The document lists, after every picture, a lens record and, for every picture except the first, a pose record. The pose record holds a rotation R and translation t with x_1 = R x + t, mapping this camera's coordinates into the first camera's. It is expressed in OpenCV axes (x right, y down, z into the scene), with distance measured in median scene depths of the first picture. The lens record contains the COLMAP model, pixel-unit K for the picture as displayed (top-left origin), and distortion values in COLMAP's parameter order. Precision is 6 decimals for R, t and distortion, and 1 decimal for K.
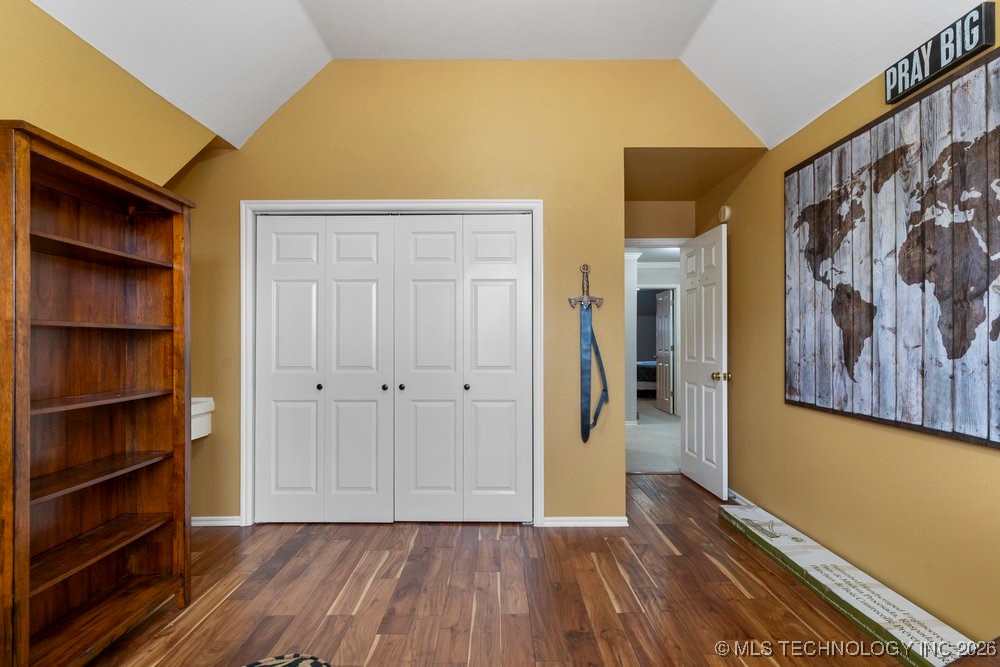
lens RADIAL K [[475.8, 0, 497.3], [0, 475.8, 338.4], [0, 0, 1]] dist [0.003362, 0.000385]
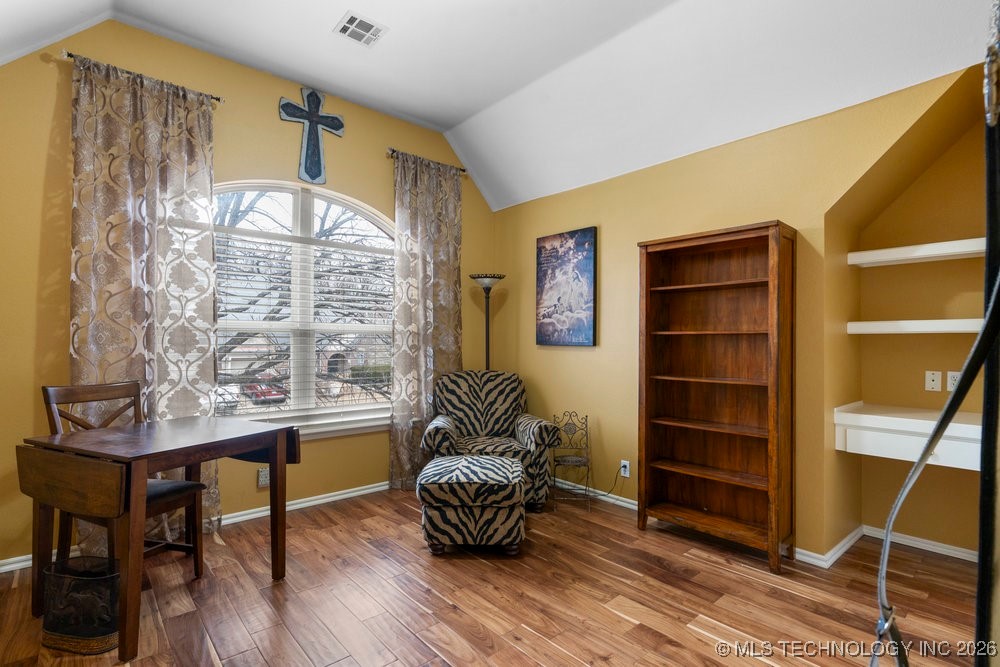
lens RADIAL K [[475.8, 0, 498.0], [0, 475.8, 337.3], [0, 0, 1]] dist [0.003362, 0.000385]
pose [[-0.745560, -0.000998, -0.666438, 0.682932], [0.005611, 0.999954, -0.007774, -0.002651], [0.666415, -0.009535, -0.745520, 1.582259]]
